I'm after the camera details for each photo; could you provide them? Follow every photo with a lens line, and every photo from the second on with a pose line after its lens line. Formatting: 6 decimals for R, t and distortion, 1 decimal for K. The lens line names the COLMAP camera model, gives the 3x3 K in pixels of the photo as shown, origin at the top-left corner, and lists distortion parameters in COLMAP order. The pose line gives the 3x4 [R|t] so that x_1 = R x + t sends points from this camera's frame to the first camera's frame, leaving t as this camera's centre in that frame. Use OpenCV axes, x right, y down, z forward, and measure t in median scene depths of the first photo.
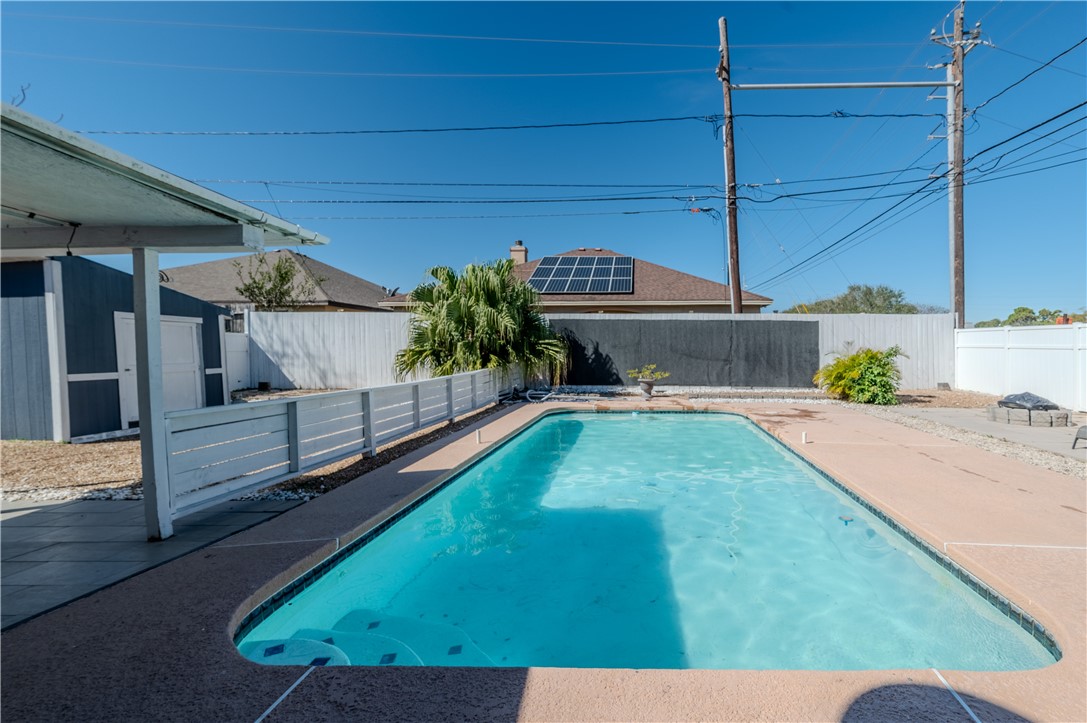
lens RADIAL K [[463.9, 0, 625.4], [0, 463.9, 346.3], [0, 0, 1]] dist [0.000772, 0.000196]
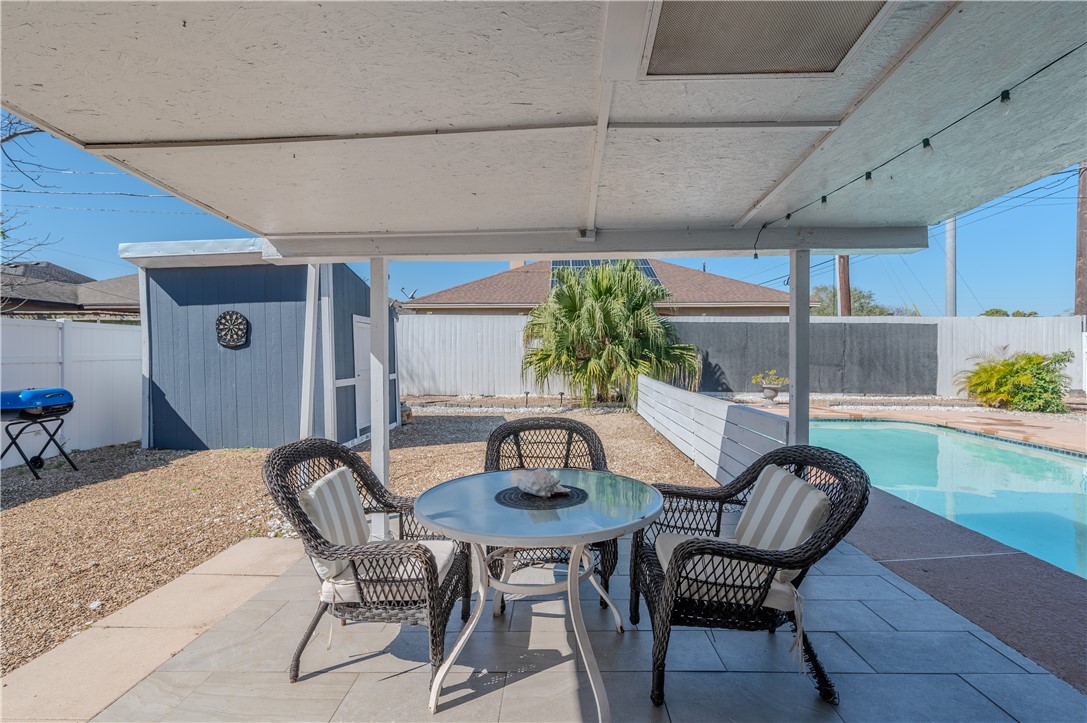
lens RADIAL K [[481.7, 0, 547.9], [0, 481.7, 355.0], [0, 0, 1]] dist [-0.001126, 0.000044]
pose [[0.999771, 0.000276, -0.021421, -0.359262], [-0.000041, 0.999940, 0.010976, -0.002115], [0.021423, -0.010973, 0.999710, 0.001045]]
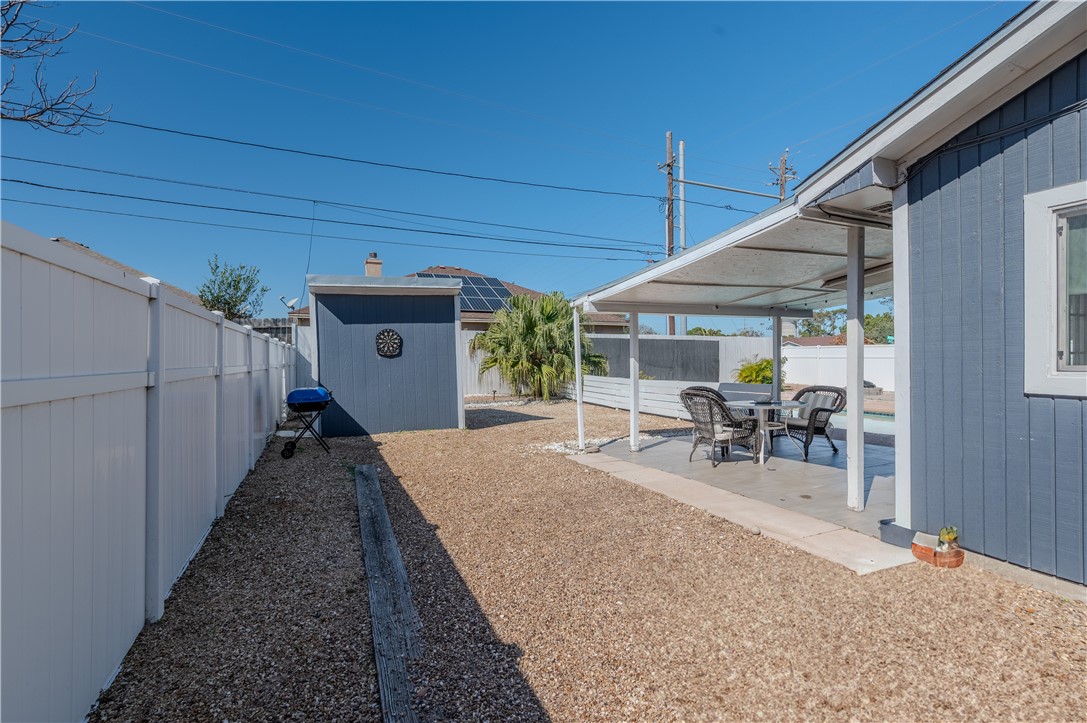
lens RADIAL K [[481.7, 0, 543.5], [0, 481.7, 356.4], [0, 0, 1]] dist [-0.001126, 0.000044]
pose [[0.907348, -0.003882, 0.420362, -0.776835], [0.006180, 0.999972, -0.004105, -0.000666], [-0.420335, 0.006323, 0.907347, -0.193945]]
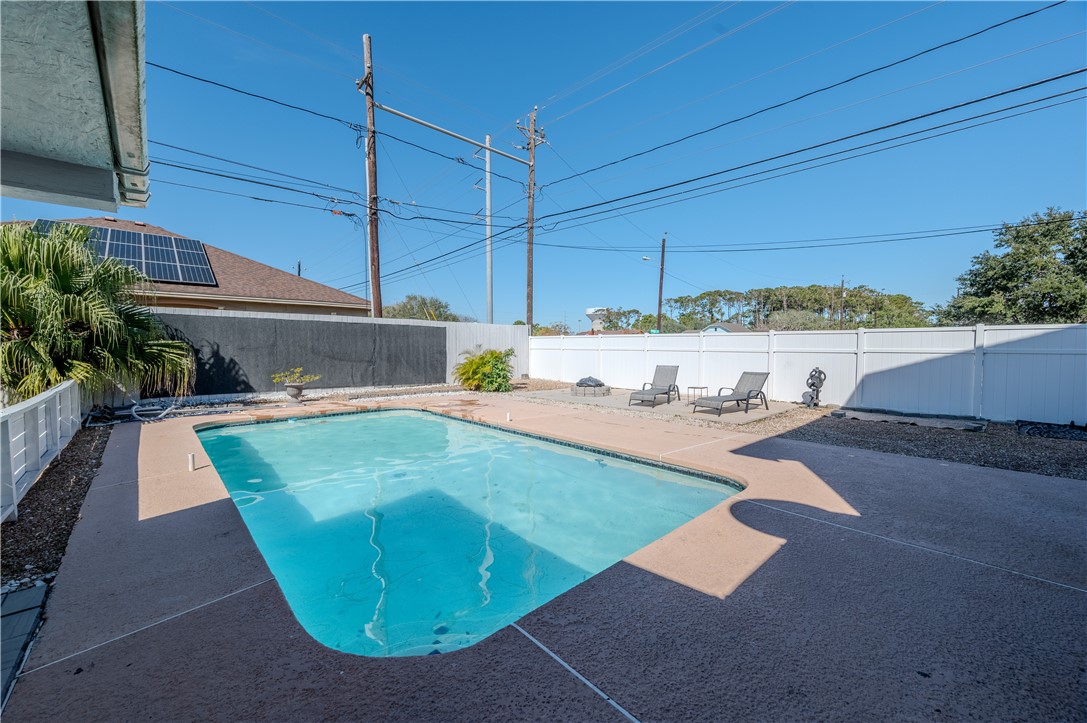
lens RADIAL K [[430.1, 0, 544.4], [0, 430.1, 351.1], [0, 0, 1]] dist [-0.001751, 0.000907]
pose [[0.714116, -0.005210, 0.700008, -0.185262], [-0.000183, 0.999971, 0.007629, -0.001109], [-0.700027, -0.005576, 0.714095, 0.023055]]
